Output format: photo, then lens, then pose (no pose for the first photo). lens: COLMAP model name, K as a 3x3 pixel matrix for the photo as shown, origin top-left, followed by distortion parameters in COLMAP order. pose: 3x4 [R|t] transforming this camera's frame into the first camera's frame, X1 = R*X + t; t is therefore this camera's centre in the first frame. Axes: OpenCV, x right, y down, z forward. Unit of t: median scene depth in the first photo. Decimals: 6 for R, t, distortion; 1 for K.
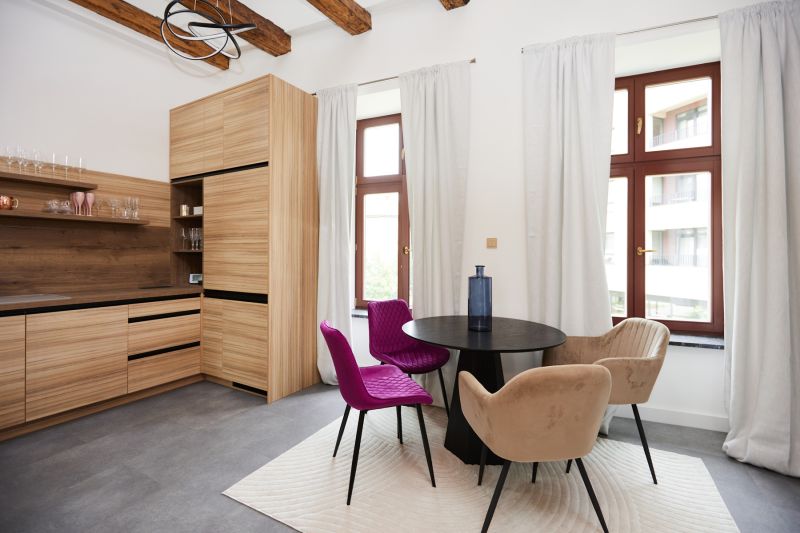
lens RADIAL K [[371.2, 0, 394.6], [0, 371.2, 249.9], [0, 0, 1]] dist [0.004363, -0.000113]
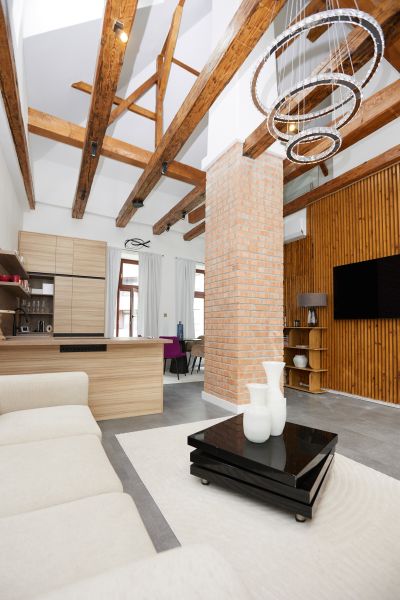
lens RADIAL K [[278.4, 0, 200.9], [0, 278.4, 313.9], [0, 0, 1]] dist [0.004363, -0.000113]
pose [[0.521949, 0.037860, 0.852136, -1.423623], [-0.017198, 0.999279, -0.033863, 0.040501], [-0.852803, 0.003019, 0.522223, -0.424538]]
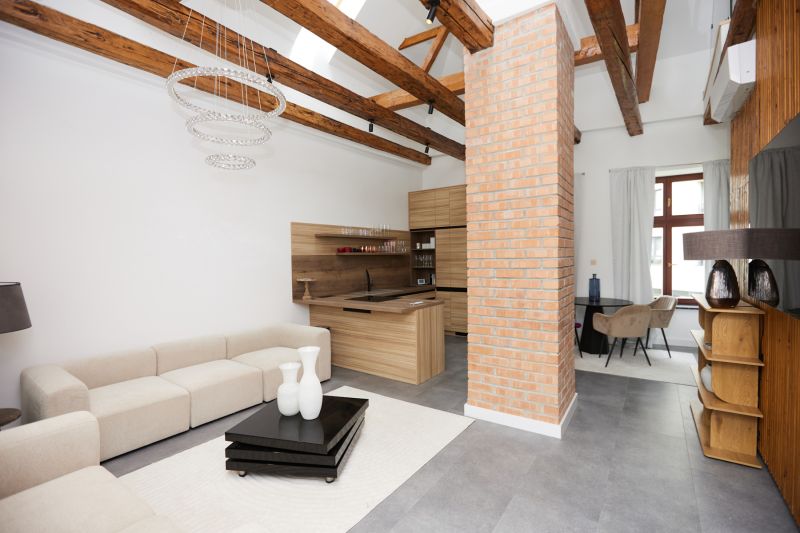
lens RADIAL K [[371.2, 0, 403.0], [0, 371.2, 263.2], [0, 0, 1]] dist [0.004363, -0.000113]
pose [[0.996608, -0.017838, -0.080333, -0.561105], [0.020142, 0.999406, 0.027958, -0.082543], [0.079786, -0.029481, 0.996376, -1.024999]]
